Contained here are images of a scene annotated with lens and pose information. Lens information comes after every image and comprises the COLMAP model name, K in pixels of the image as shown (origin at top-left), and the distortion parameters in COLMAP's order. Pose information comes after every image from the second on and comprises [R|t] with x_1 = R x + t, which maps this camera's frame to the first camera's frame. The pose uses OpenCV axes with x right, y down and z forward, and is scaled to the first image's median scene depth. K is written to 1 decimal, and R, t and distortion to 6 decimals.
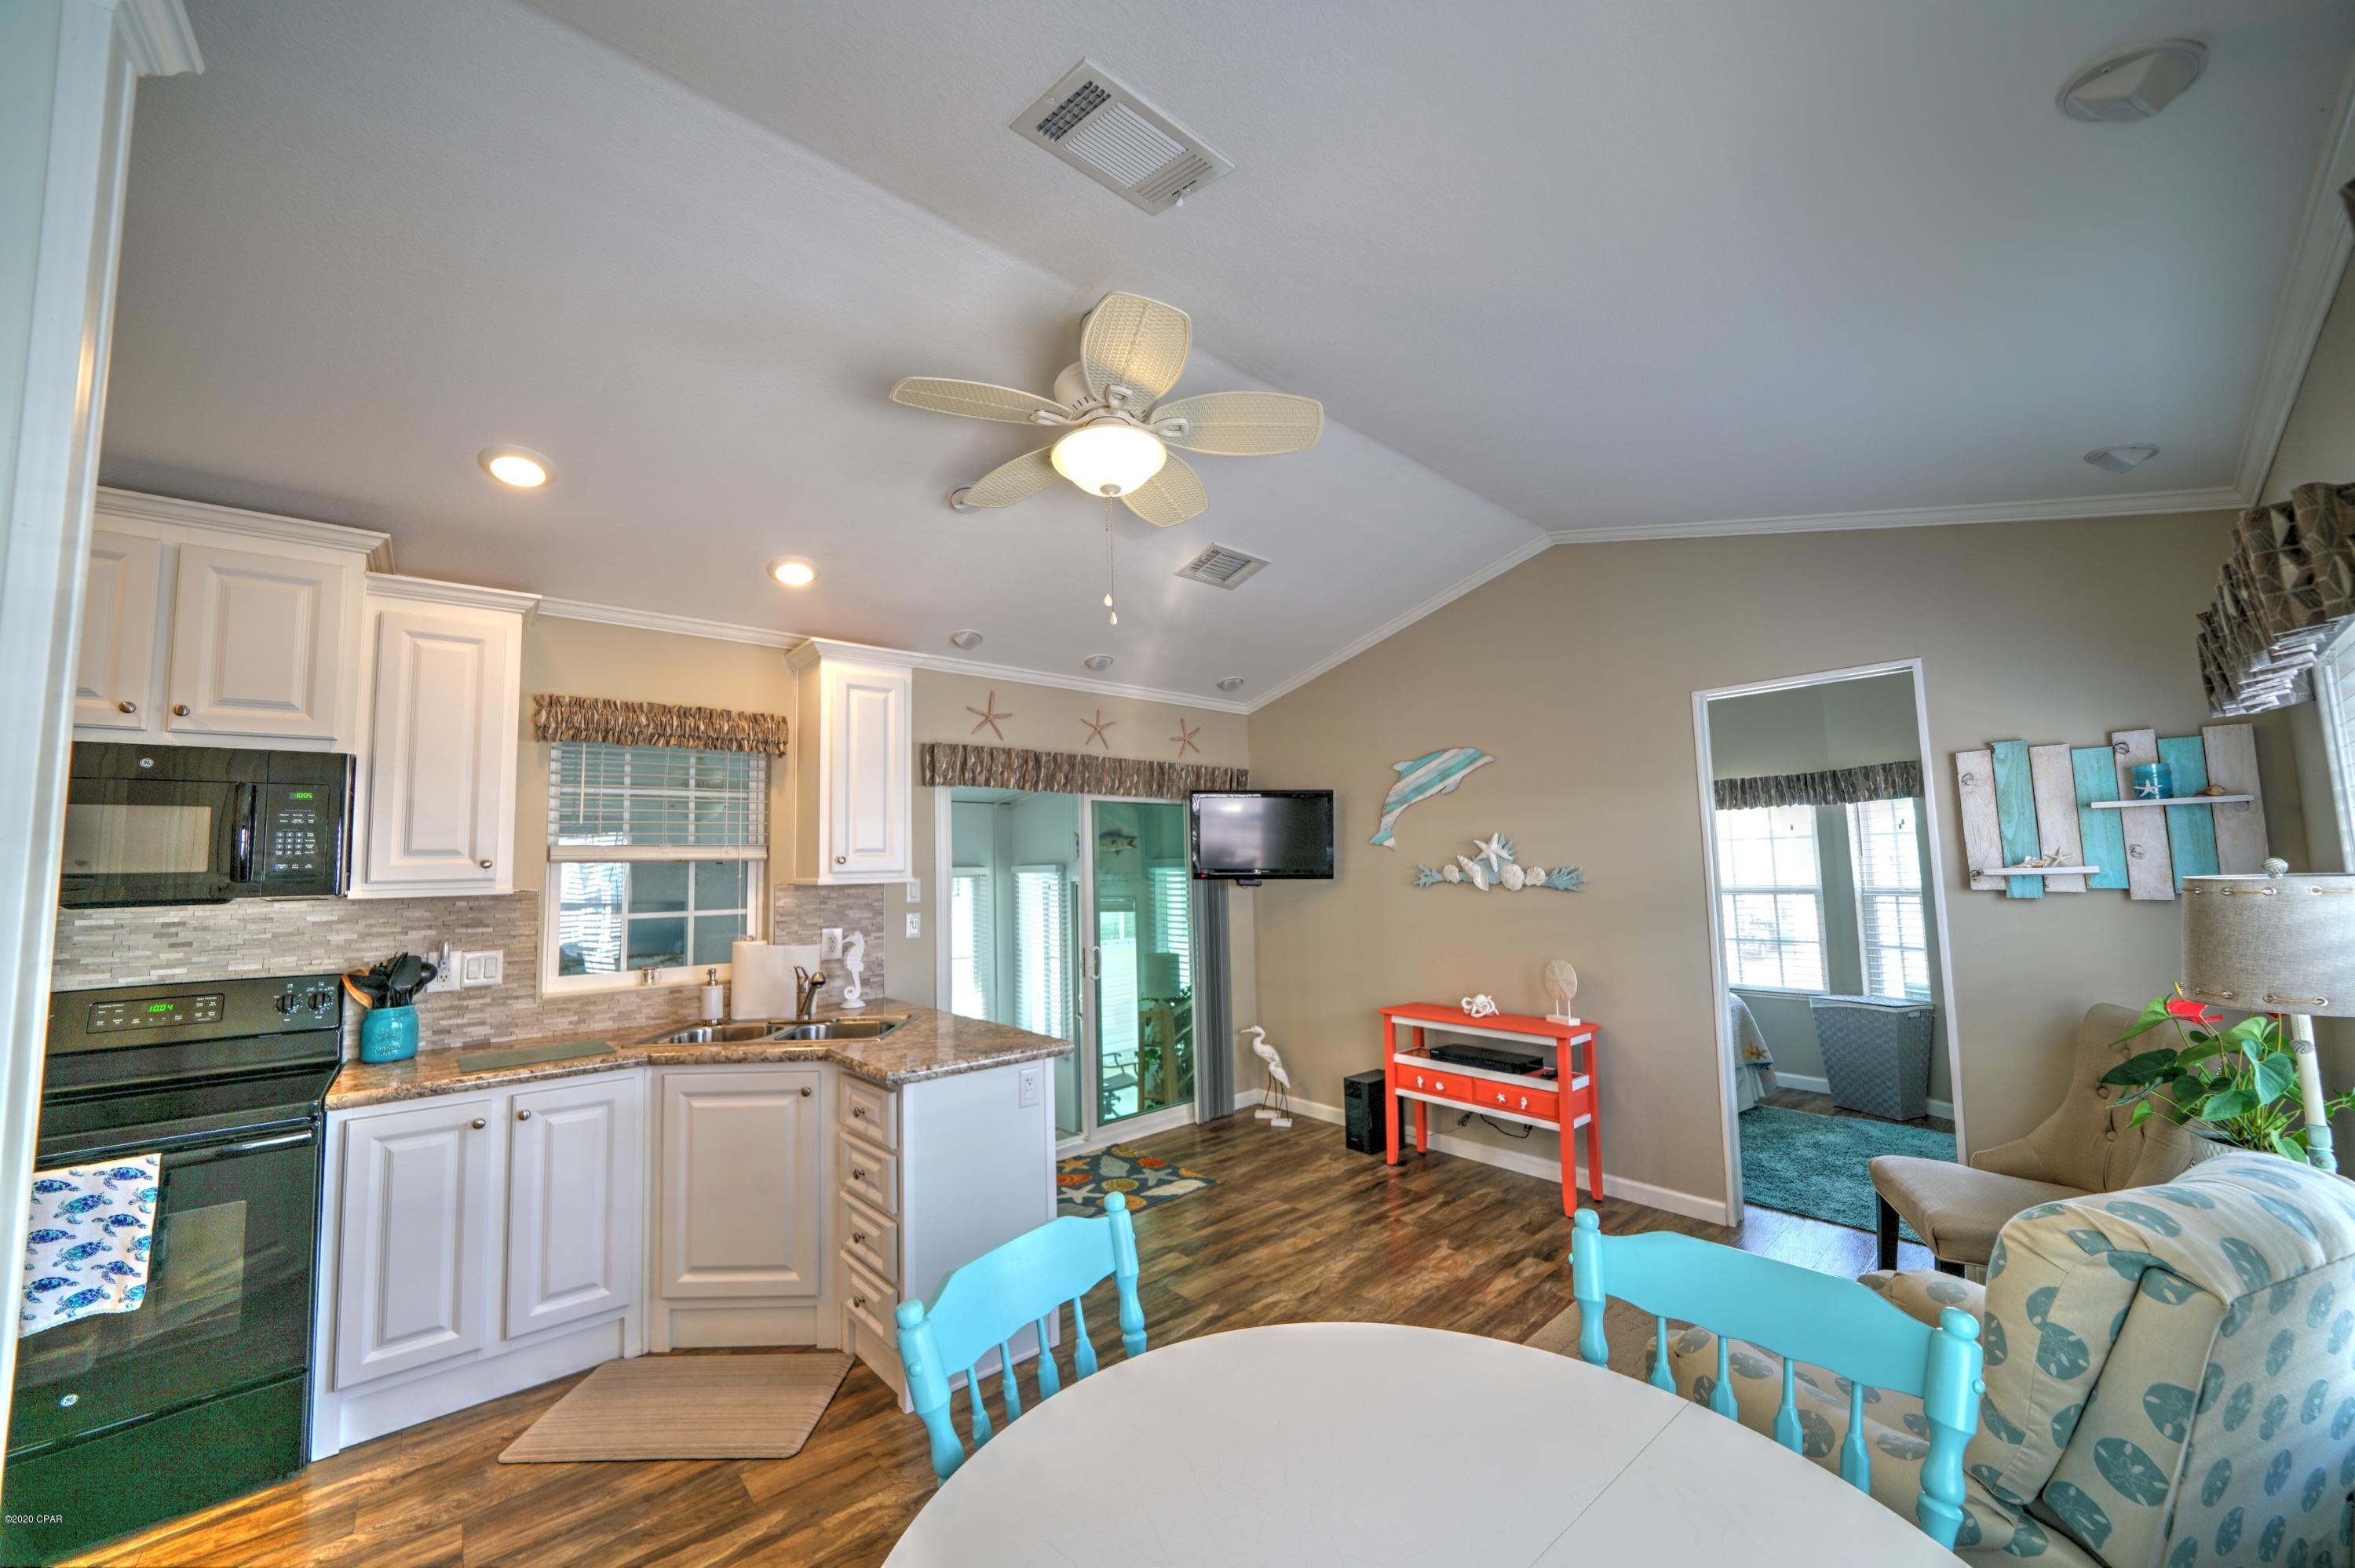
lens RADIAL K [[841.3, 0, 1153.2], [0, 841.3, 794.1], [0, 0, 1]] dist [-0.021250, 0.002938]
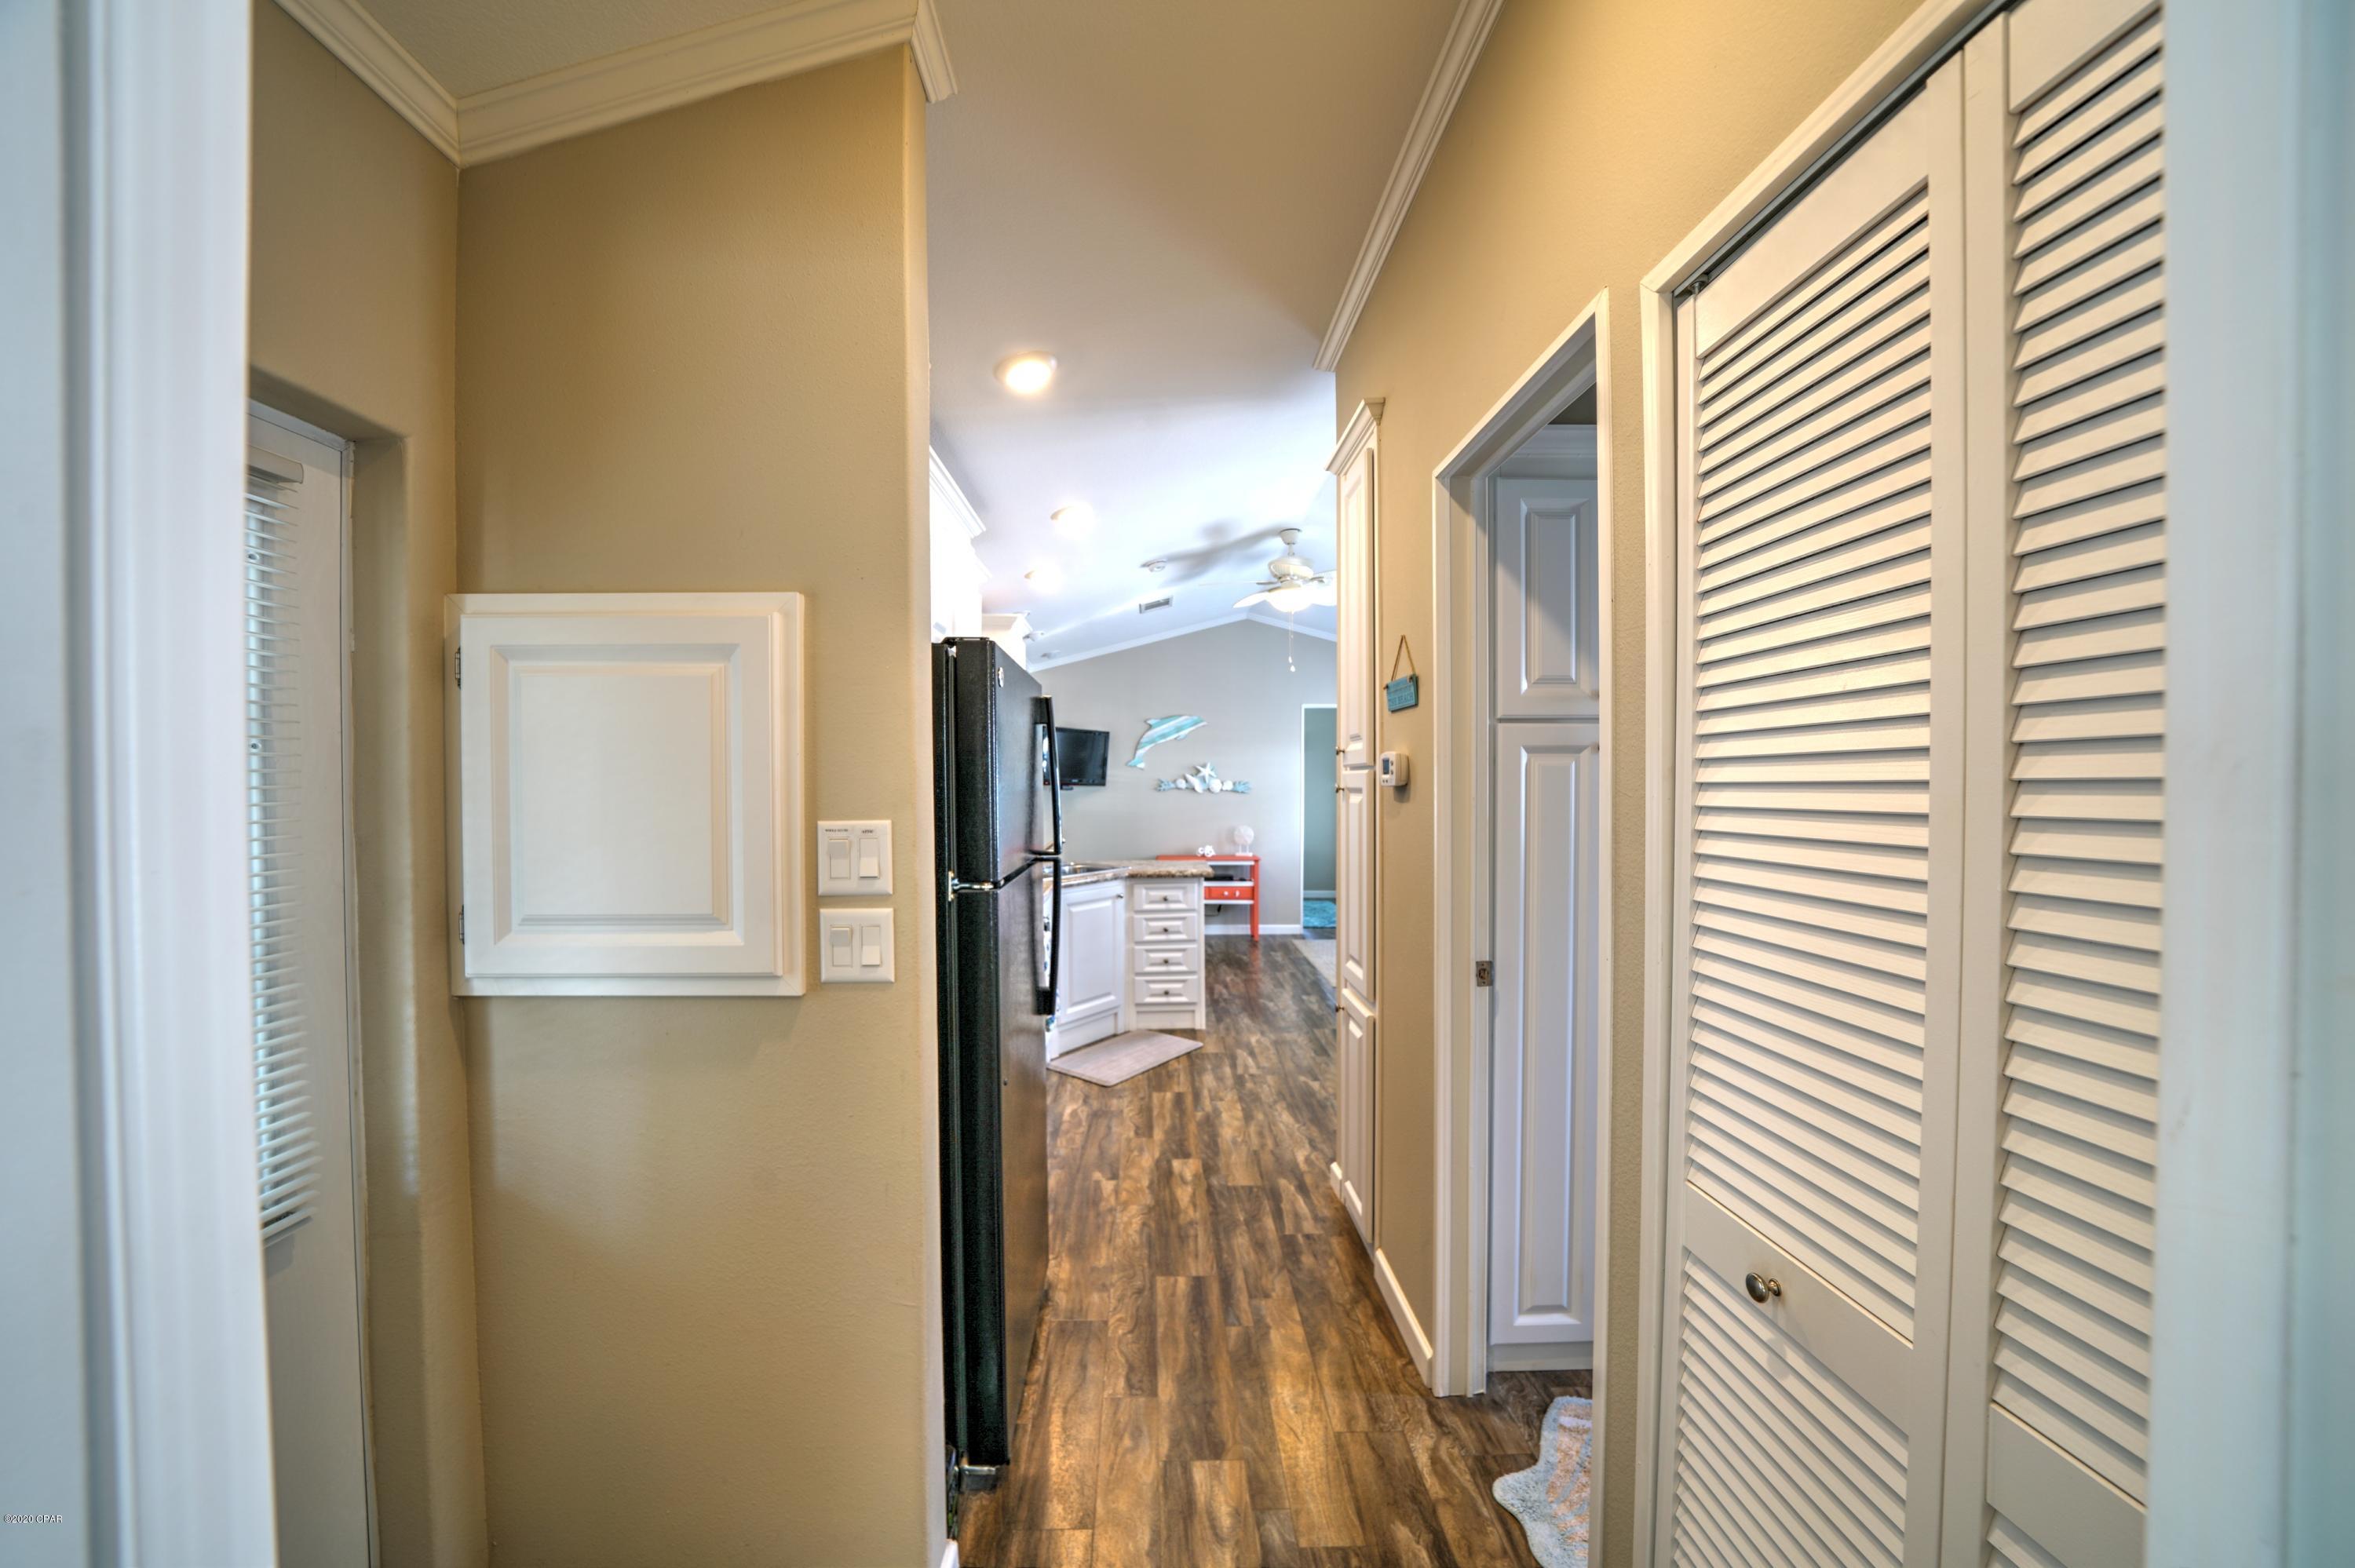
lens RADIAL K [[818.1, 0, 1153.8], [0, 818.1, 794.3], [0, 0, 1]] dist [-0.023677, 0.002229]
pose [[0.636714, 0.007900, 0.771059, -1.237343], [-0.080423, 0.995174, 0.056214, 0.025764], [-0.766894, -0.097804, 0.634277, -0.103033]]
